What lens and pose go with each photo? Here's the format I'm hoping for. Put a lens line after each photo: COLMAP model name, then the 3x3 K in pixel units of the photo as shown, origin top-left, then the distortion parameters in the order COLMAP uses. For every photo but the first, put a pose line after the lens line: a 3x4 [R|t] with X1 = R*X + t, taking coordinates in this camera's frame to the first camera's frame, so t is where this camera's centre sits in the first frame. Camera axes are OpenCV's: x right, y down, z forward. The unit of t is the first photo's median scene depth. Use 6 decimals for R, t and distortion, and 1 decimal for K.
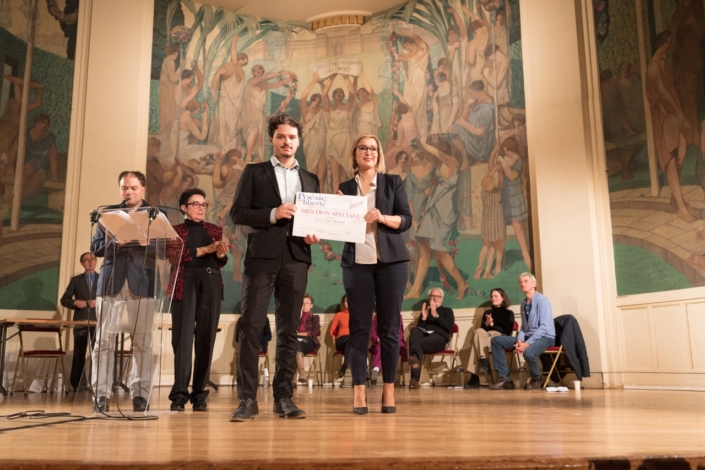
lens RADIAL K [[672.8, 0, 354.8], [0, 672.8, 235.3], [0, 0, 1]] dist [0.007362, 0.000000]
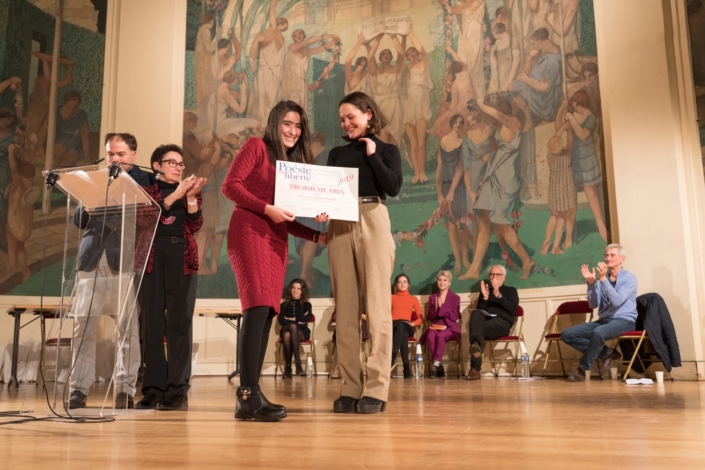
lens RADIAL K [[672.8, 0, 355.0], [0, 672.8, 234.7], [0, 0, 1]] dist [0.007362, 0.000000]
pose [[0.992521, -0.024145, -0.119665, 0.041271], [0.026145, 0.999543, 0.015171, 0.018580], [0.119244, -0.018186, 0.992698, 0.098665]]
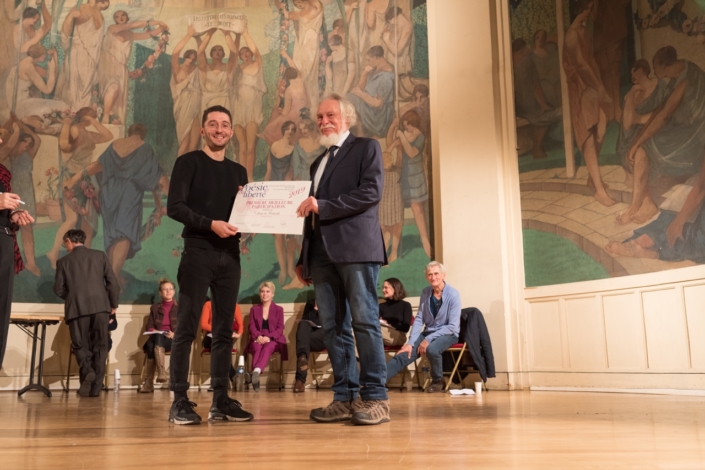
lens RADIAL K [[672.8, 0, 355.1], [0, 672.8, 234.9], [0, 0, 1]] dist [0.007362, 0.000000]
pose [[0.982622, 0.032091, 0.182821, -0.000995], [-0.032203, 0.999479, -0.002357, 0.024045], [-0.182801, -0.003571, 0.983143, 0.127405]]
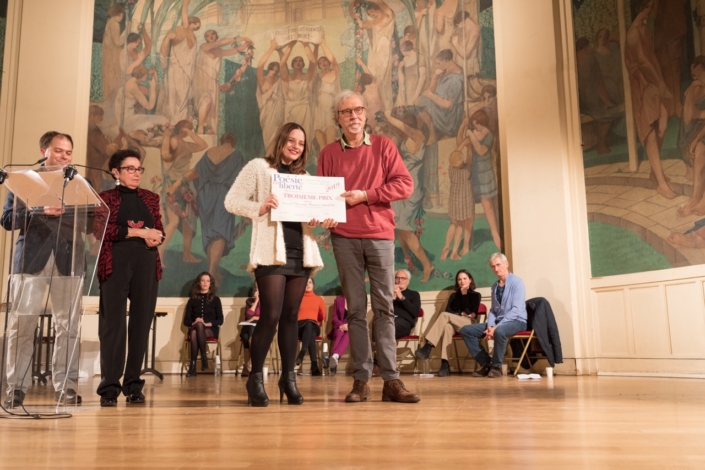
lens RADIAL K [[672.8, 0, 355.1], [0, 672.8, 234.9], [0, 0, 1]] dist [0.007362, 0.000000]
pose [[0.998418, 0.005787, 0.055929, 0.004534], [-0.006877, 0.999790, 0.019315, 0.011866], [-0.055805, -0.019669, 0.998248, 0.063433]]
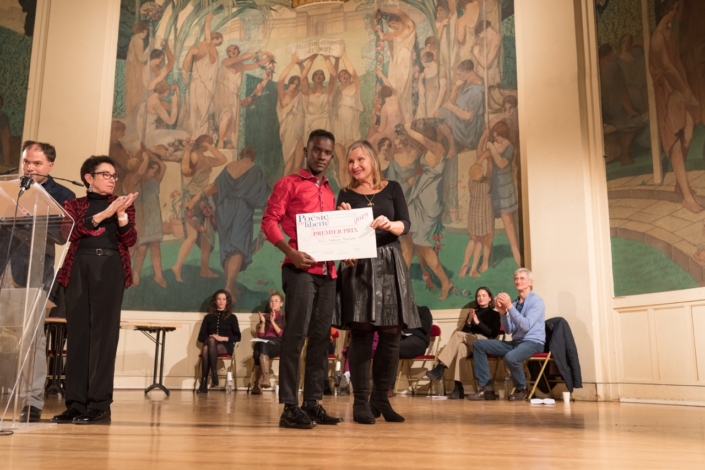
lens RADIAL K [[672.8, 0, 355.0], [0, 672.8, 235.1], [0, 0, 1]] dist [0.007362, 0.000000]
pose [[0.999636, 0.011562, -0.024392, 0.056388], [-0.011705, 0.999915, -0.005747, 0.014672], [0.024323, 0.006031, 0.999686, 0.085908]]
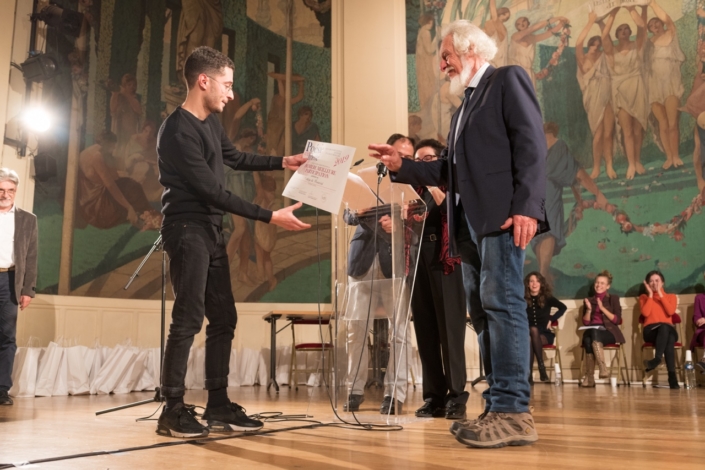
lens RADIAL K [[672.8, 0, 355.0], [0, 672.8, 235.3], [0, 0, 1]] dist [0.007362, 0.000000]
pose [[0.910320, -0.071675, -0.407652, -0.005096], [0.075349, 0.997132, -0.007059, 0.022274], [0.406989, -0.024290, 0.913110, 0.118985]]
